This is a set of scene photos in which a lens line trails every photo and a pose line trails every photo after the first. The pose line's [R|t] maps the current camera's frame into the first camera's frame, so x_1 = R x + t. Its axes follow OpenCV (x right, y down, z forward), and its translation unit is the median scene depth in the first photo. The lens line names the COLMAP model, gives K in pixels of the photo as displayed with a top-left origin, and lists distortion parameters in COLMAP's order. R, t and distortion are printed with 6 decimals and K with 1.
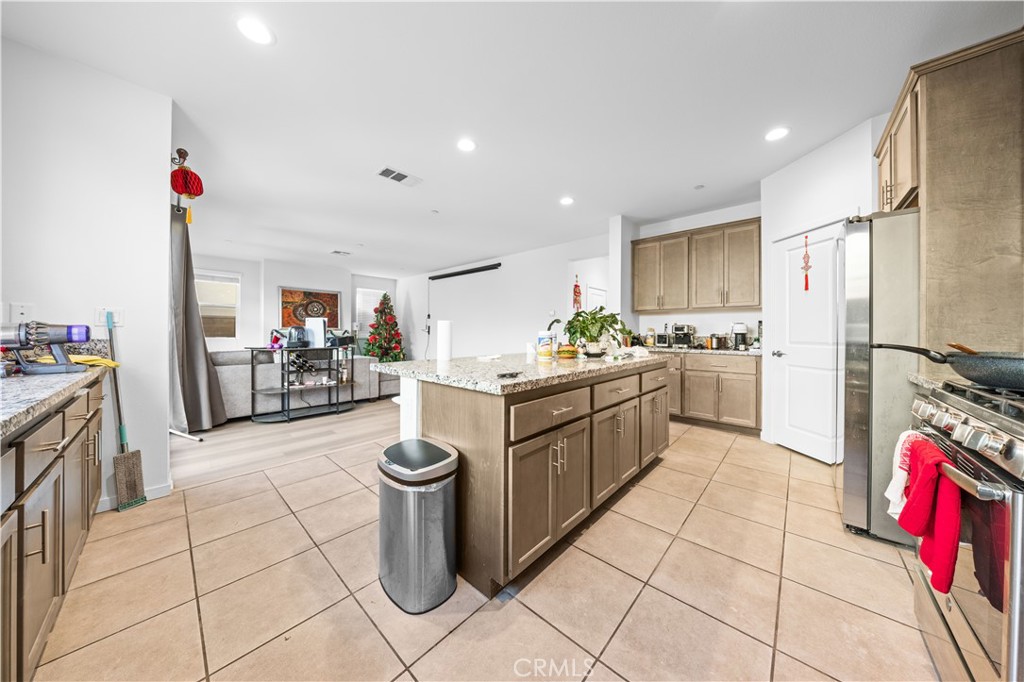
lens RADIAL K [[314.7, 0, 520.2], [0, 314.7, 337.8], [0, 0, 1]] dist [0.000298, 0.000000]
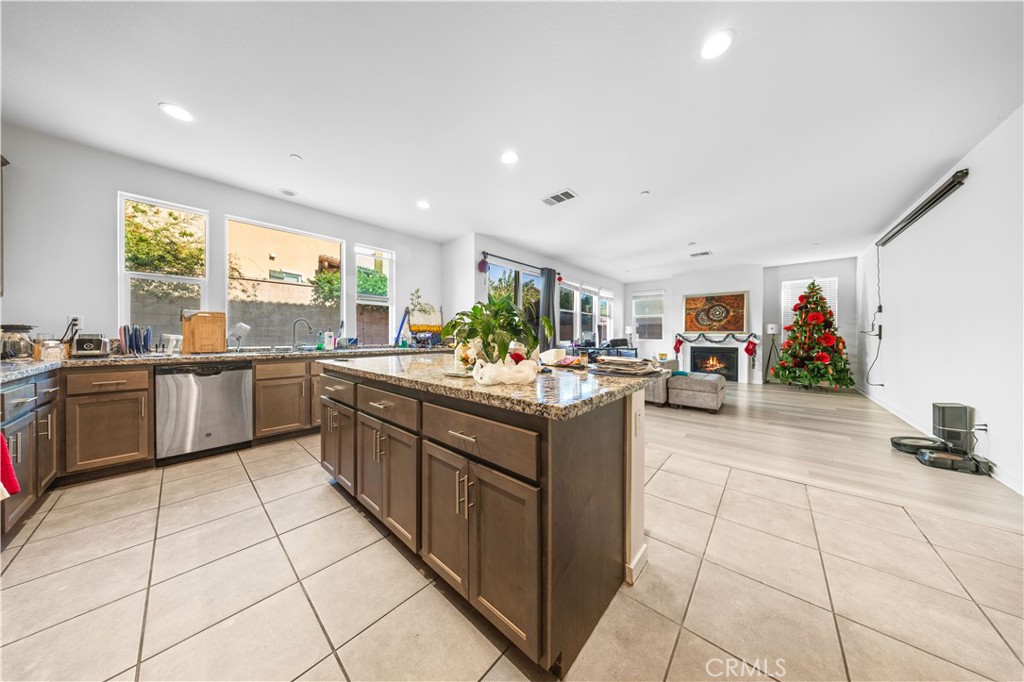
lens RADIAL K [[293.4, 0, 518.2], [0, 293.4, 334.3], [0, 0, 1]] dist [0.000878, -0.000012]
pose [[0.008947, -0.004105, -0.999952, 0.283392], [-0.018424, 0.999821, -0.004270, -0.006809], [0.999790, 0.018462, 0.008870, 0.366905]]
